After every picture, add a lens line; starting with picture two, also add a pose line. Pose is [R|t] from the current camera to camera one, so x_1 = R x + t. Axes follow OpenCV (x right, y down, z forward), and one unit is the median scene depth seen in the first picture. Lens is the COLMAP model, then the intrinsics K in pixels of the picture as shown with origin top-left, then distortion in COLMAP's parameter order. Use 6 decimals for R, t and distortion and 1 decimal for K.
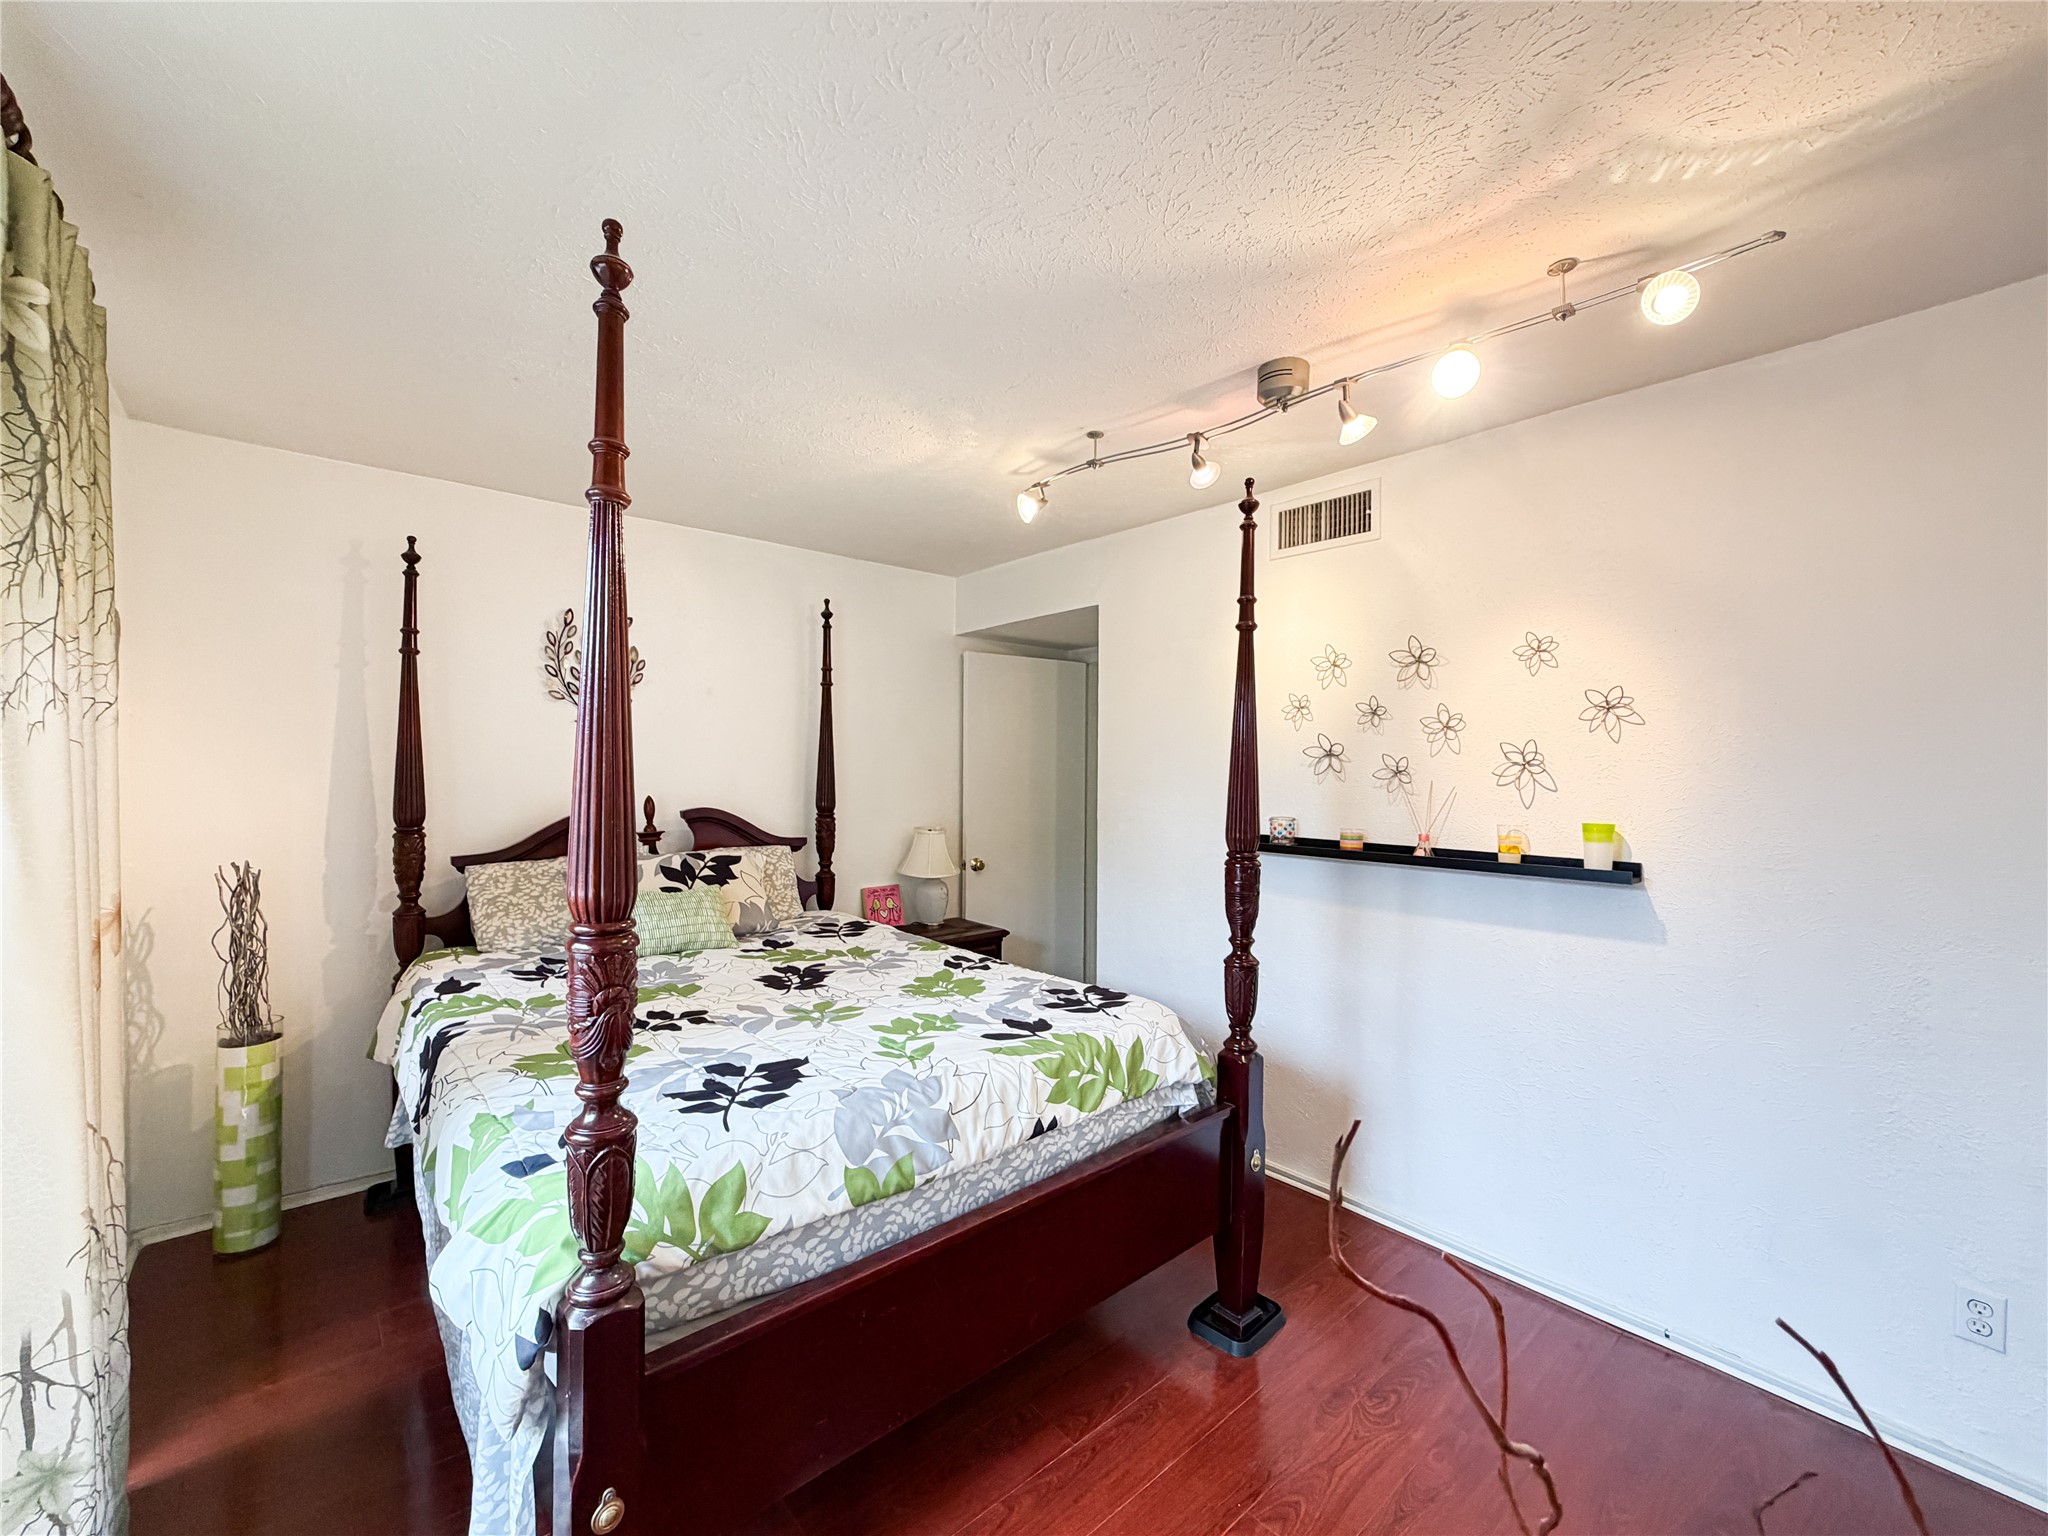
lens RADIAL K [[824.0, 0, 1028.4], [0, 824.0, 782.6], [0, 0, 1]] dist [0.001953, -0.000316]
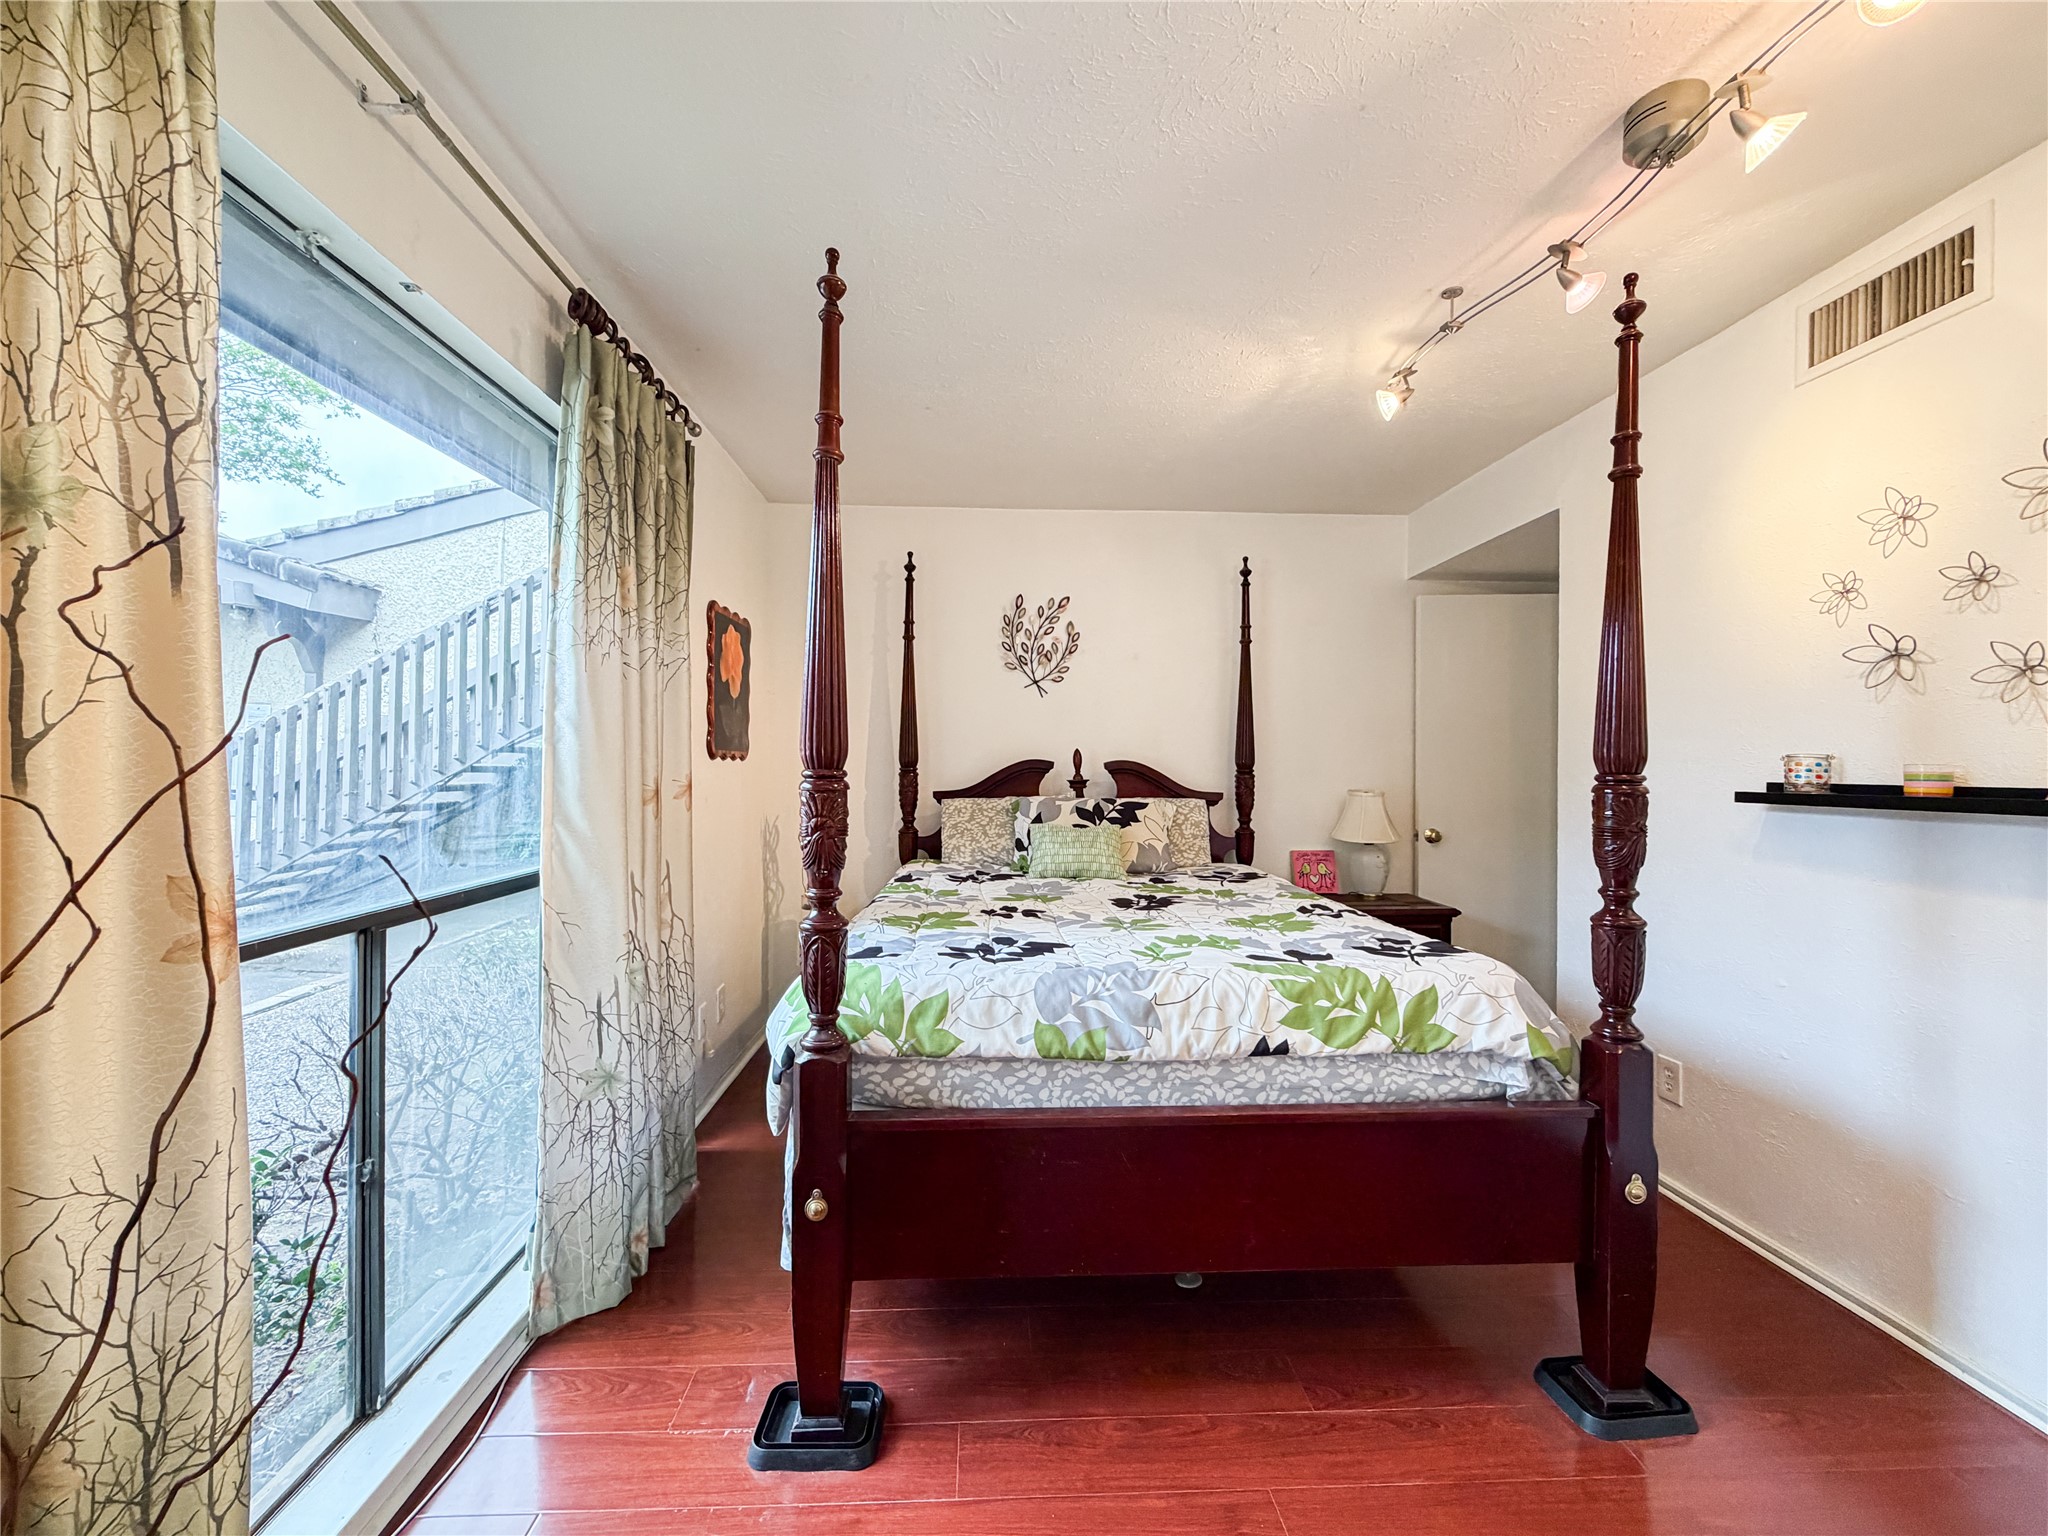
lens RADIAL K [[822.5, 0, 1019.3], [0, 822.5, 777.2], [0, 0, 1]] dist [-0.001032, -0.000056]
pose [[0.786850, 0.004755, -0.617126, 0.291030], [-0.007595, 0.999969, -0.001979, 0.092278], [0.617097, 0.006245, 0.786862, 0.072098]]
